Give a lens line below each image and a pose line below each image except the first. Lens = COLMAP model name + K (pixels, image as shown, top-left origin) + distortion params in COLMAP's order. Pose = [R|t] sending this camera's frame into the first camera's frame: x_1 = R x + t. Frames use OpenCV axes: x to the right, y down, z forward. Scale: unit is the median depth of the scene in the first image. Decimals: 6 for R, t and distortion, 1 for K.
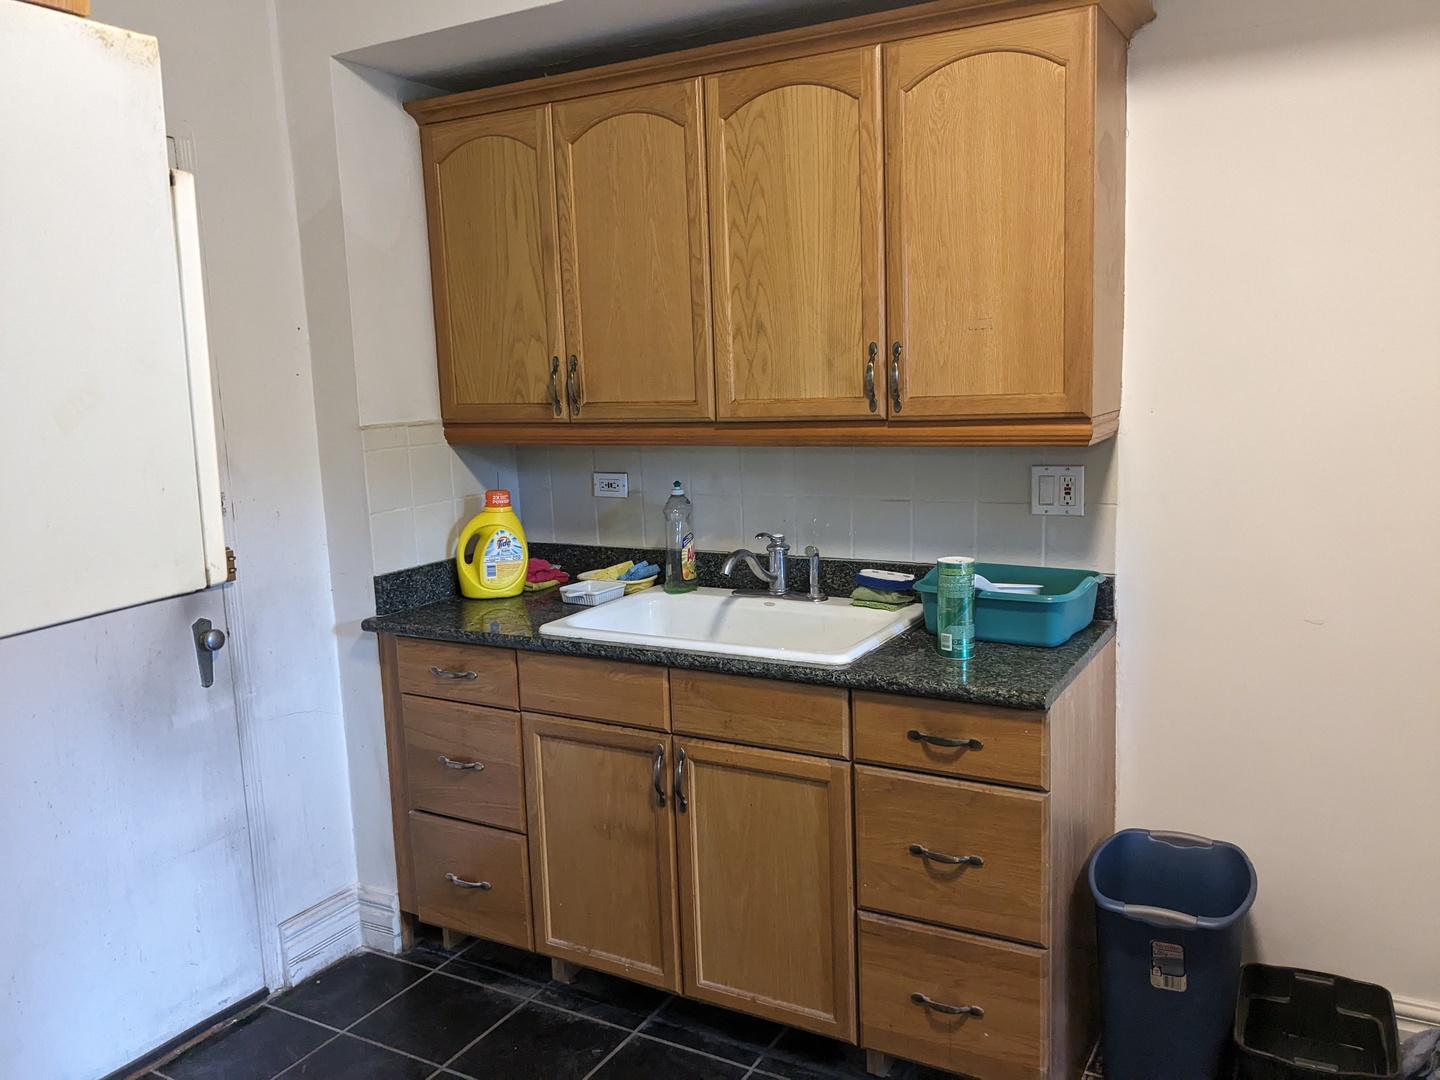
lens RADIAL K [[1140.9, 0, 720.0], [0, 1140.9, 540.0], [0, 0, 1]] dist [0.071145, -0.126585]
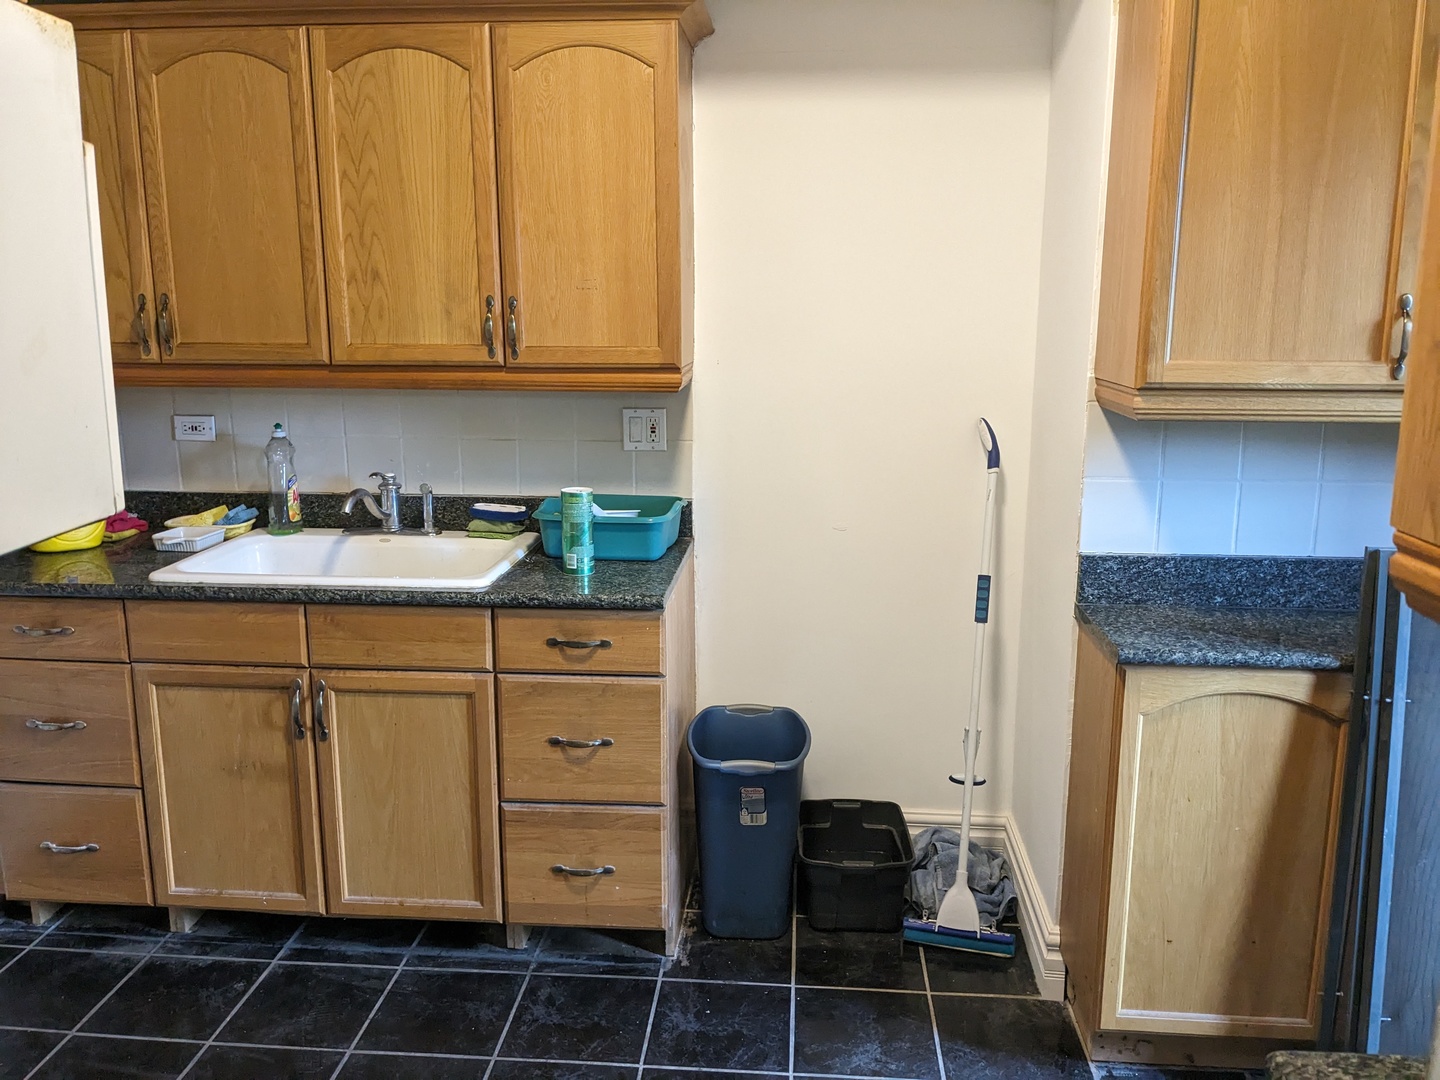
lens RADIAL K [[1136.6, 0, 719.3], [0, 1136.6, 524.2], [0, 0, 1]] dist [0.072561, -0.119280]
pose [[0.906033, -0.045497, 0.420755, -0.136249], [0.030849, 0.998660, 0.041557, 0.008208], [-0.422082, -0.024672, 0.906222, -0.093529]]
